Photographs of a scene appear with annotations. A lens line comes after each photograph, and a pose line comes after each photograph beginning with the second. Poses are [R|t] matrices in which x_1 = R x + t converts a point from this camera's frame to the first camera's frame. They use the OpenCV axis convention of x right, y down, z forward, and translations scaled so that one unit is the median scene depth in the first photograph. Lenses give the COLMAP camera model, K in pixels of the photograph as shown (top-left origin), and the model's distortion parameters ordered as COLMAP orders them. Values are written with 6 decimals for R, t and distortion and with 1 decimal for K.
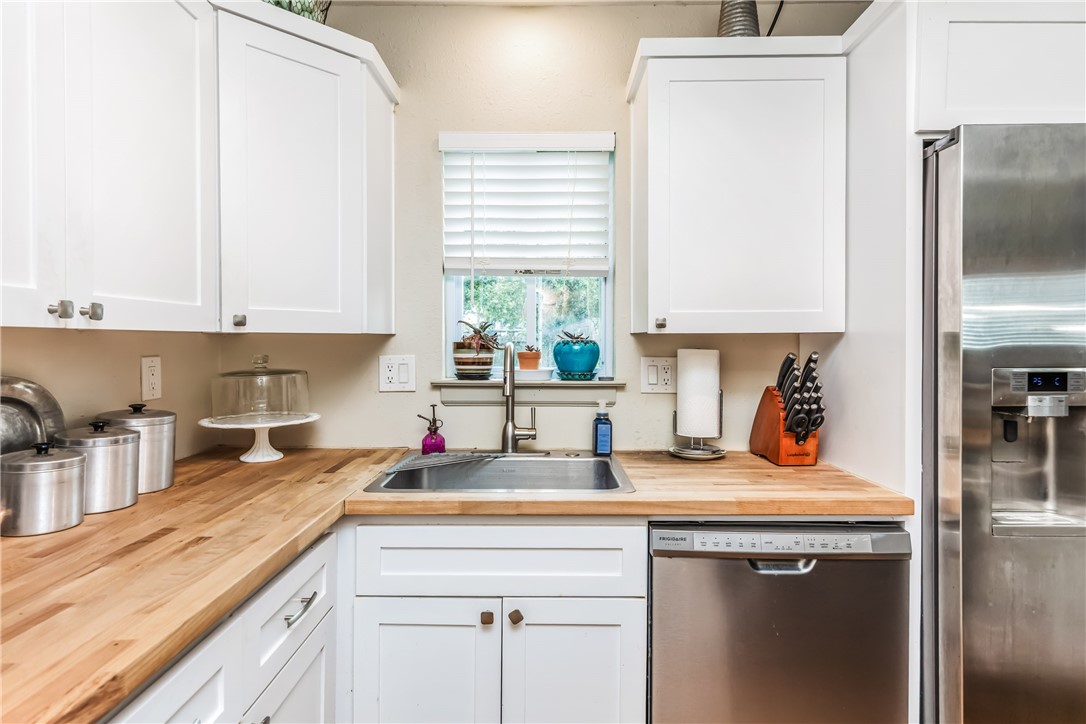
lens RADIAL K [[607.0, 0, 541.9], [0, 607.0, 333.6], [0, 0, 1]] dist [0.008428, -0.000325]
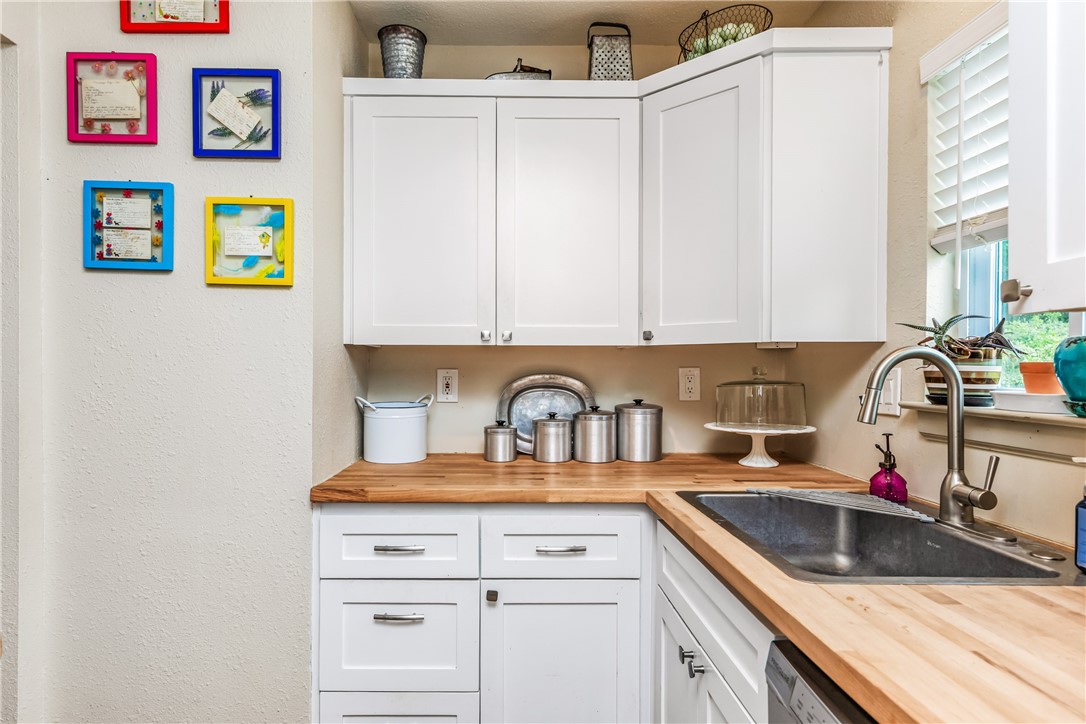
lens RADIAL K [[607.0, 0, 540.9], [0, 607.0, 368.3], [0, 0, 1]] dist [0.008428, -0.000325]
pose [[0.038444, -0.001738, -0.999259, 0.564077], [0.007293, 0.999972, -0.001458, 0.035032], [0.999234, -0.007231, 0.038456, 0.540831]]
